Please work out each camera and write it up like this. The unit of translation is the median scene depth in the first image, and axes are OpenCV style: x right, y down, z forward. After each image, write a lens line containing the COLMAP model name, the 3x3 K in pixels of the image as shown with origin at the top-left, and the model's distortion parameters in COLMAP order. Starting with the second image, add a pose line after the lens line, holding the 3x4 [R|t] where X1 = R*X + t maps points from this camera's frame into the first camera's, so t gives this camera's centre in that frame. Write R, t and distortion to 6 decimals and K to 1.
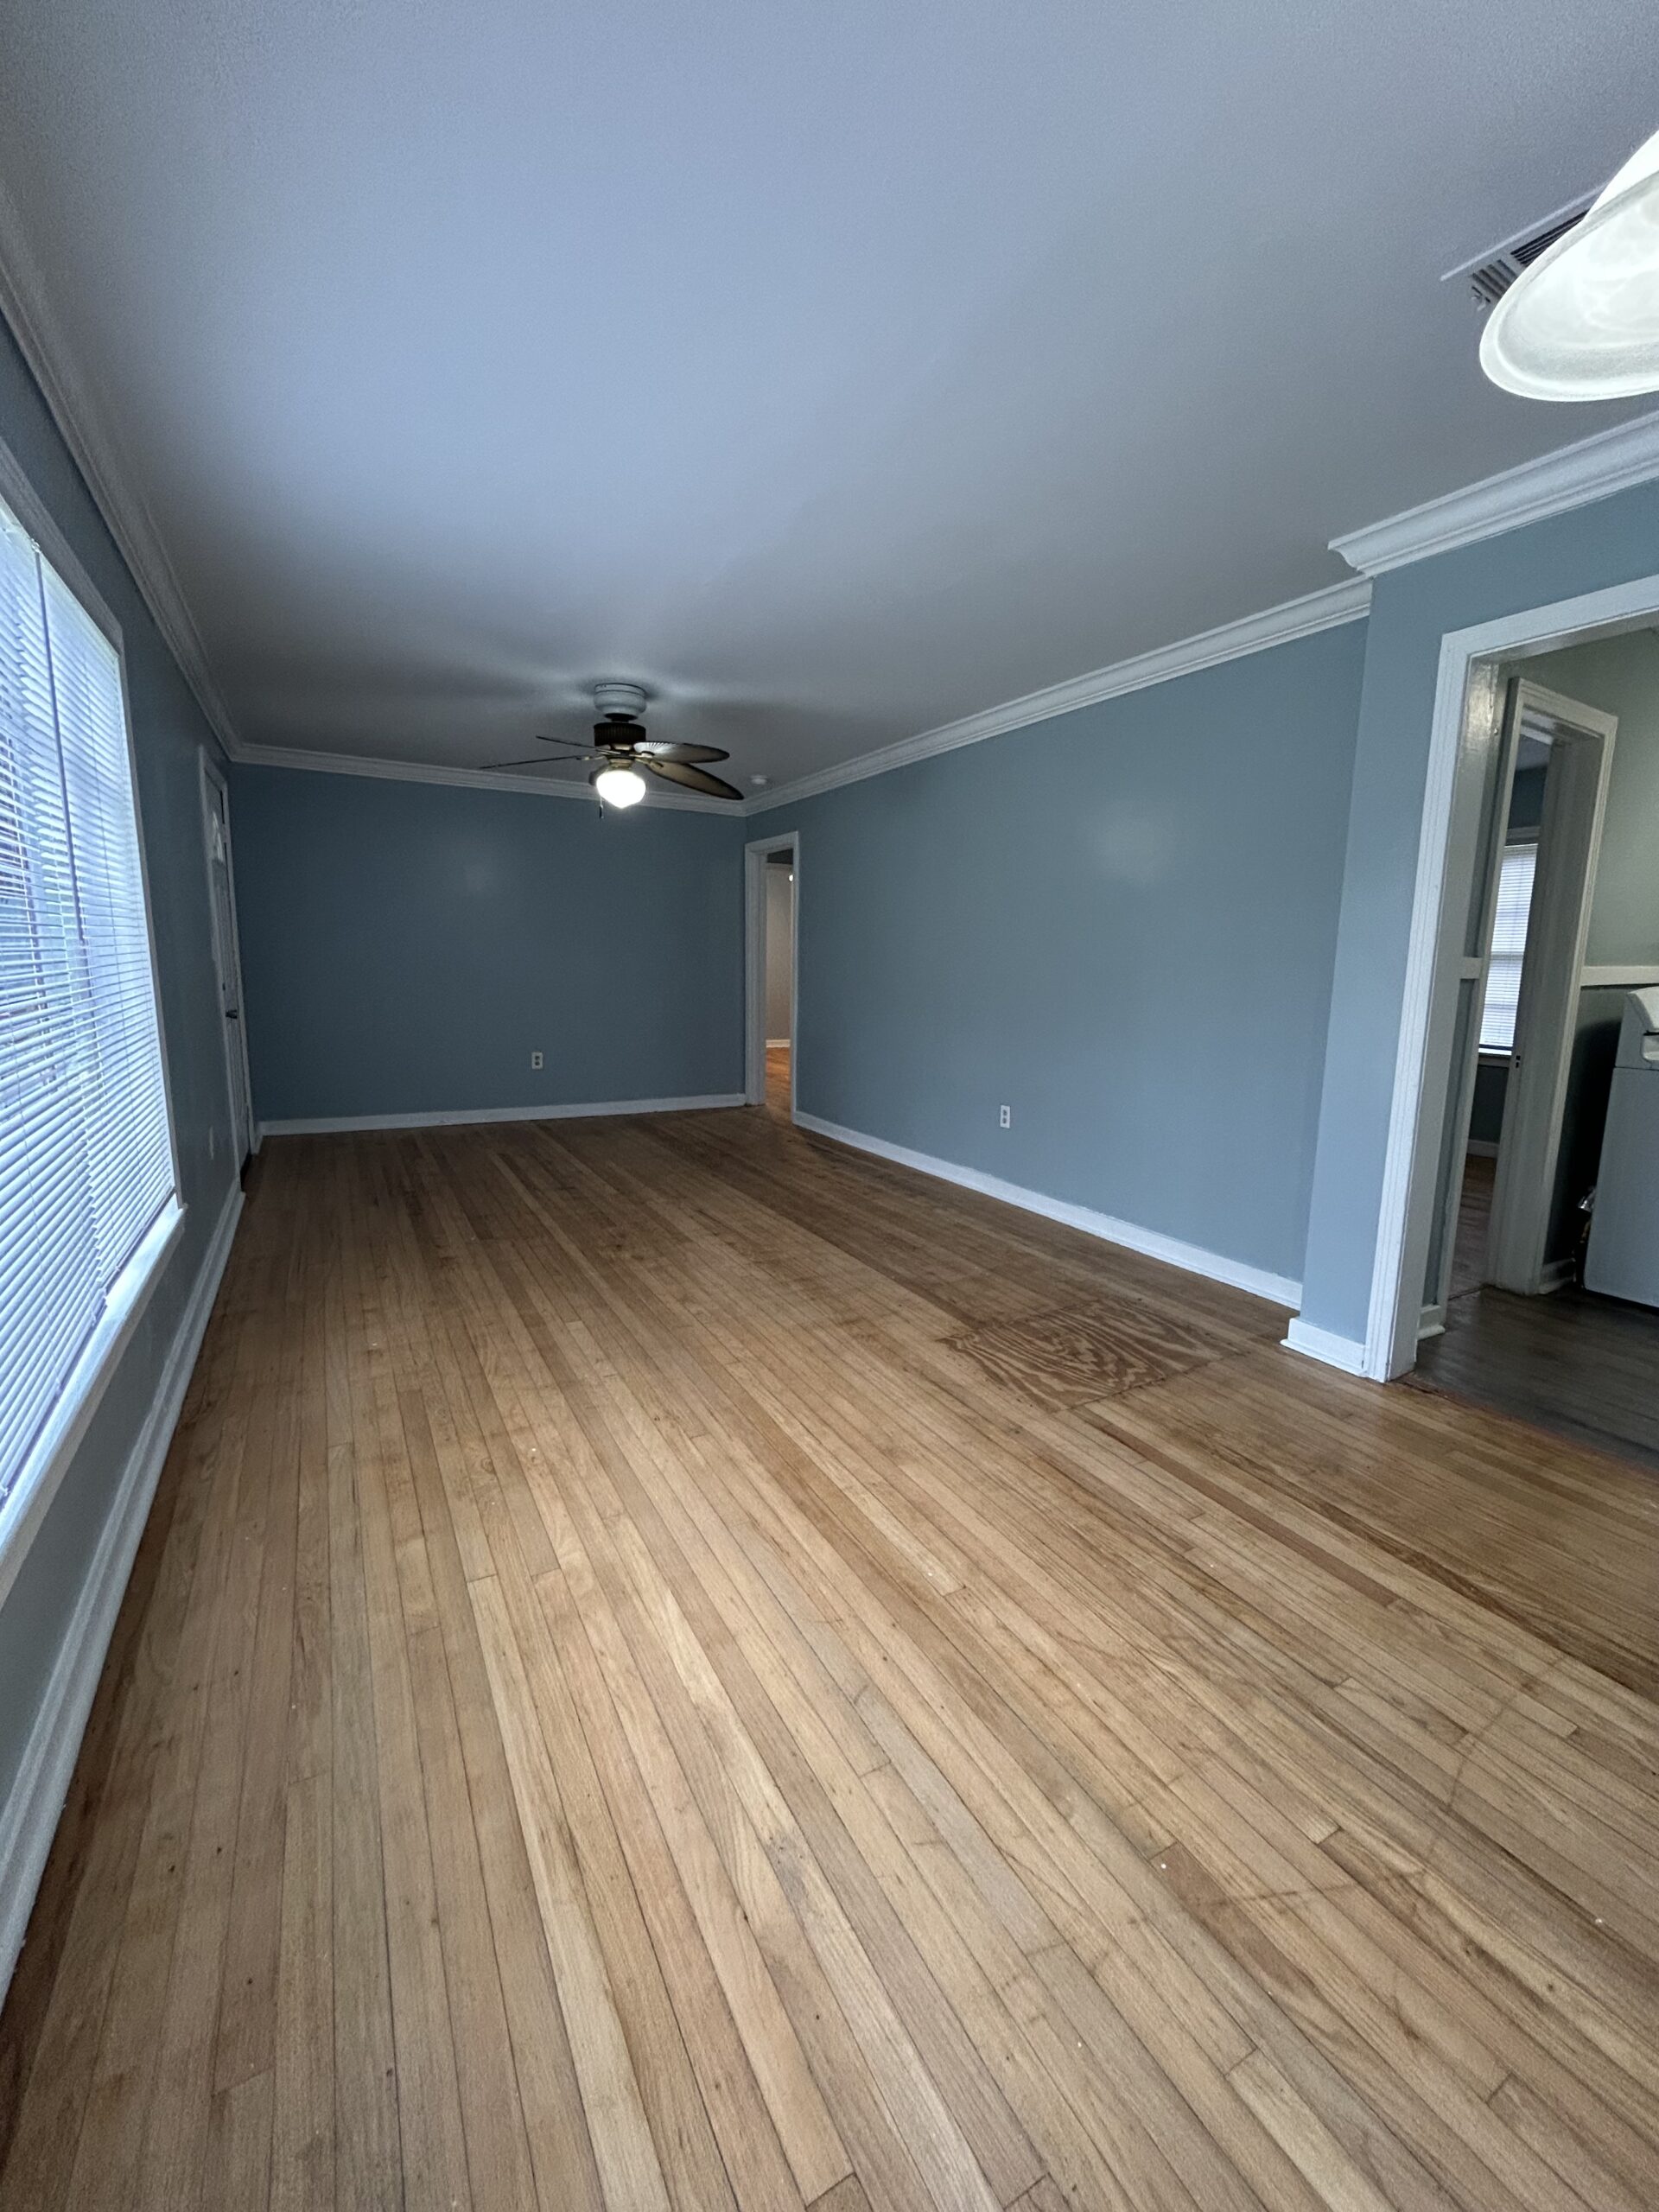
lens RADIAL K [[900.5, 0, 838.1], [0, 900.5, 1099.2], [0, 0, 1]] dist [0.001586, -0.000517]
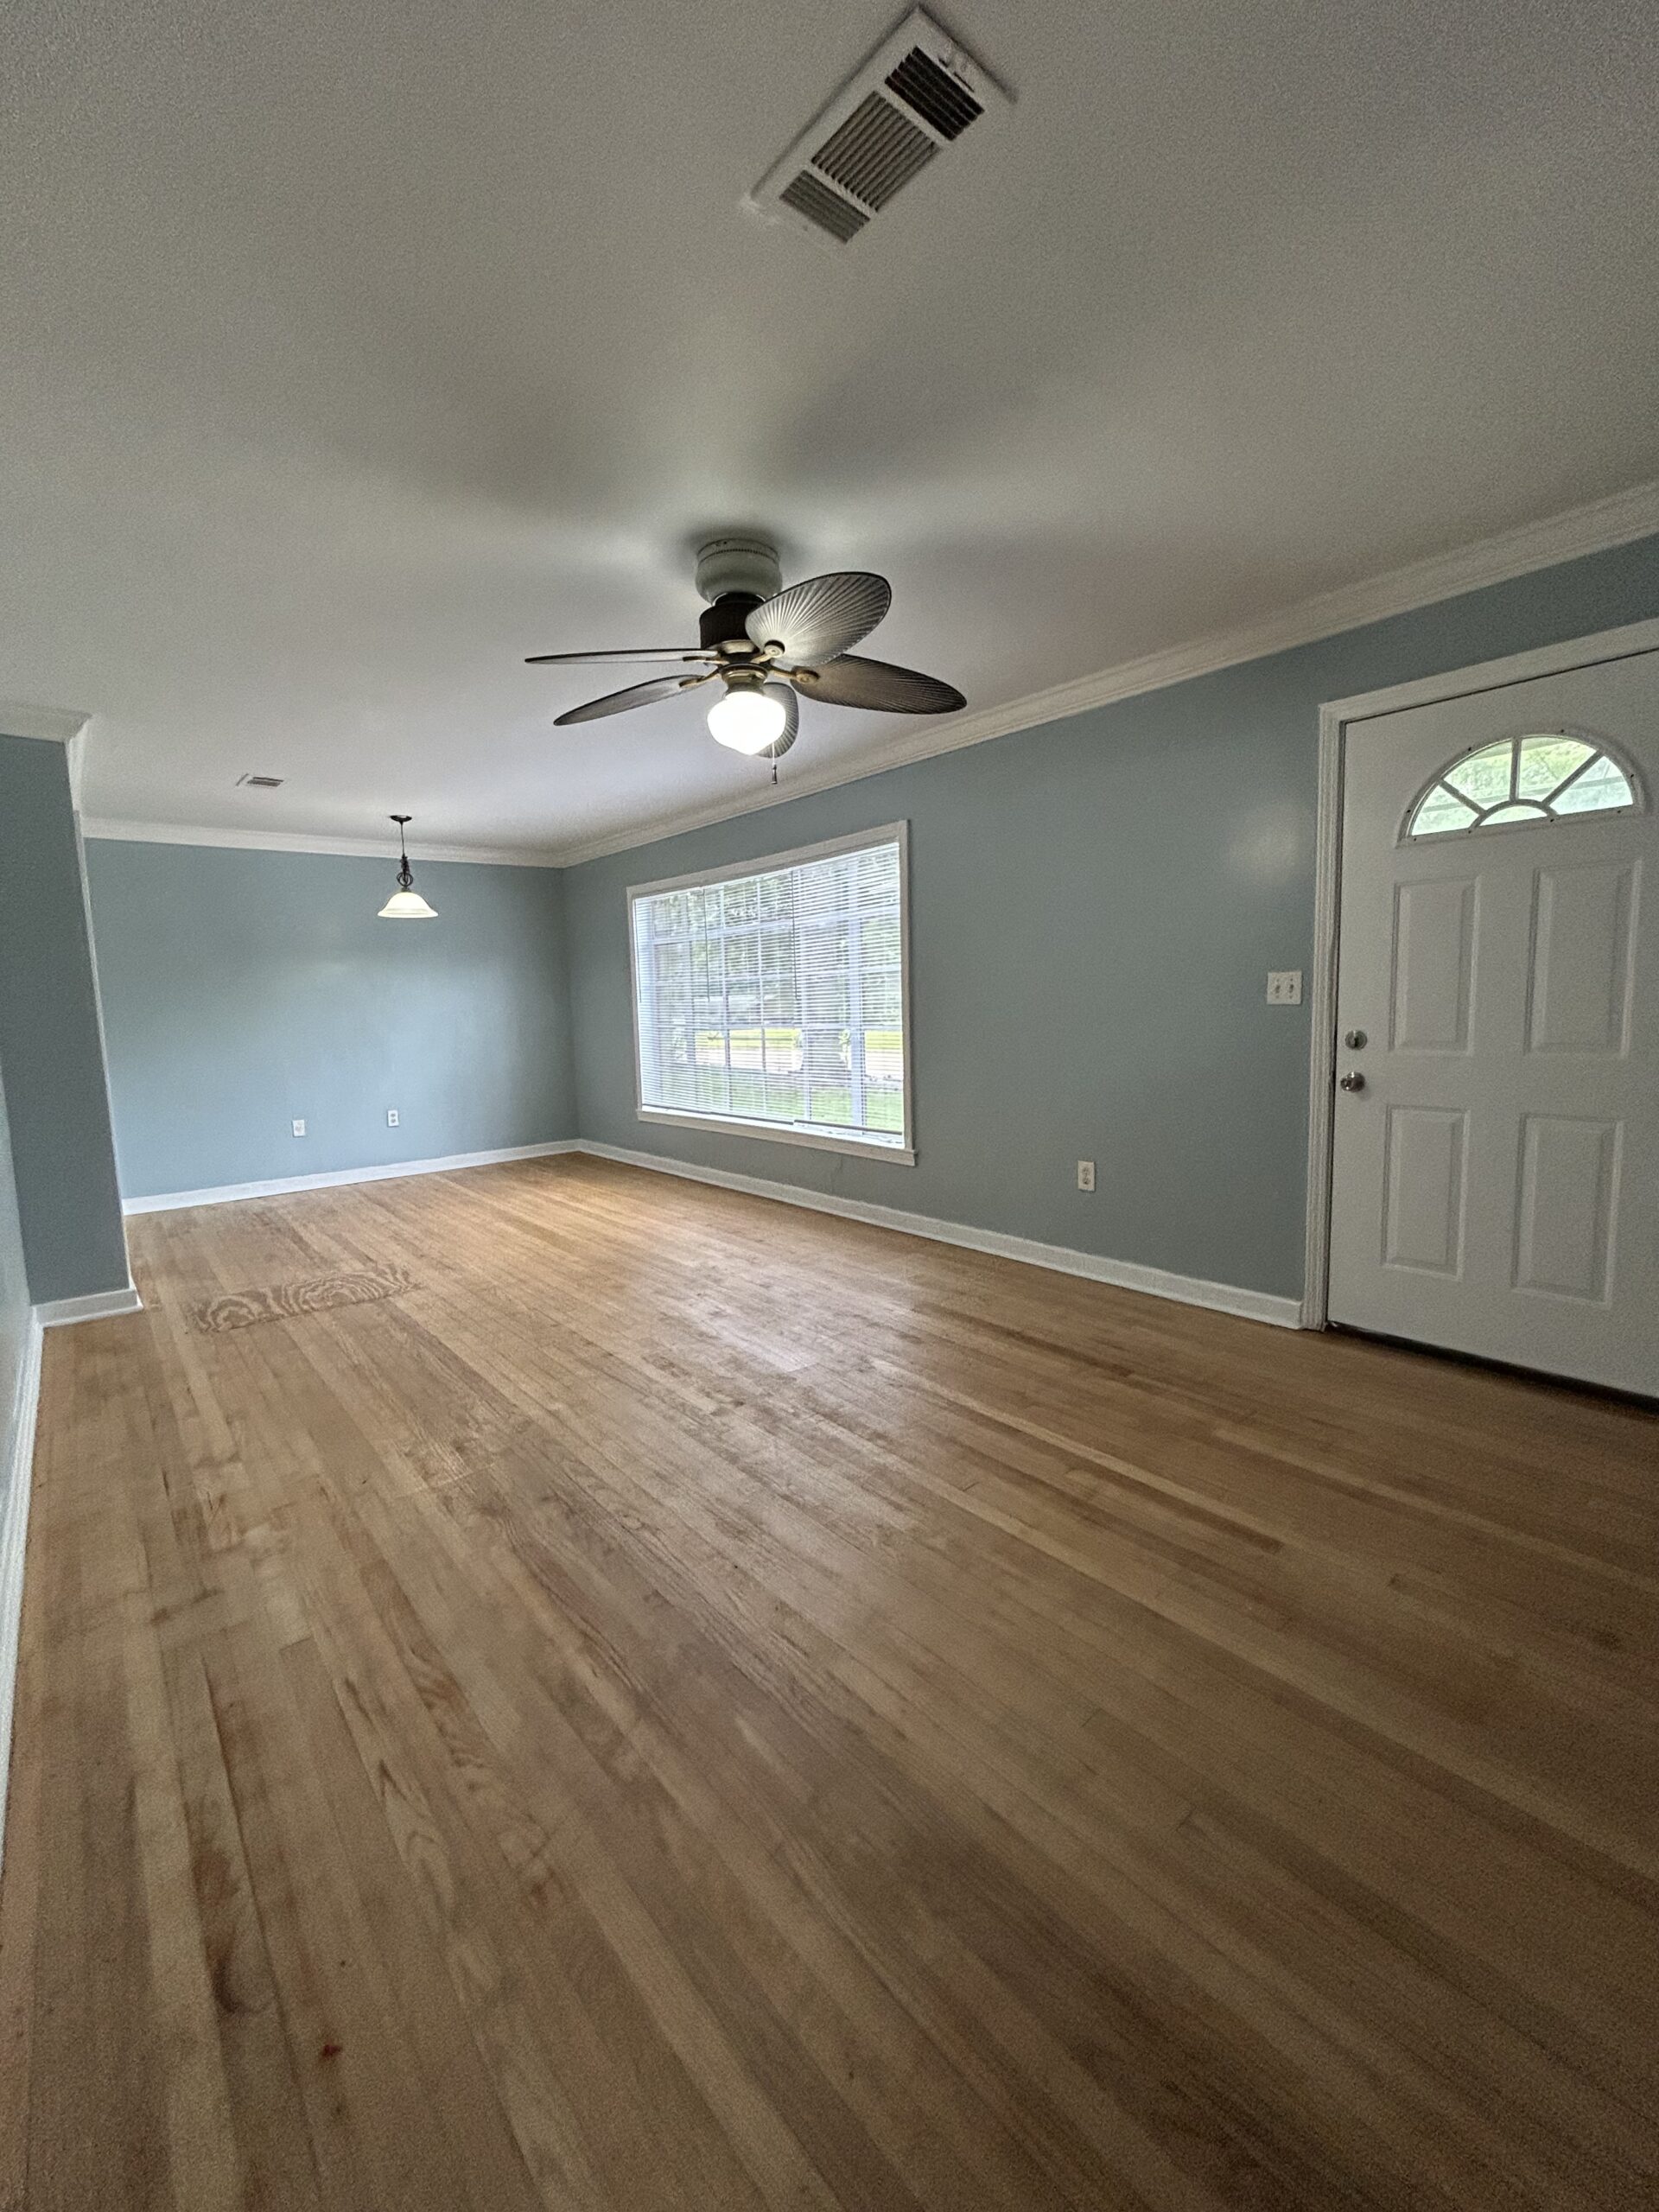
lens RADIAL K [[900.5, 0, 838.1], [0, 900.5, 1099.2], [0, 0, 1]] dist [0.001586, -0.000517]
pose [[-0.981222, 0.034983, -0.189684, -0.242668], [-0.015322, 0.966170, 0.257450, -0.350172], [0.192274, 0.255522, -0.947491, 2.202208]]
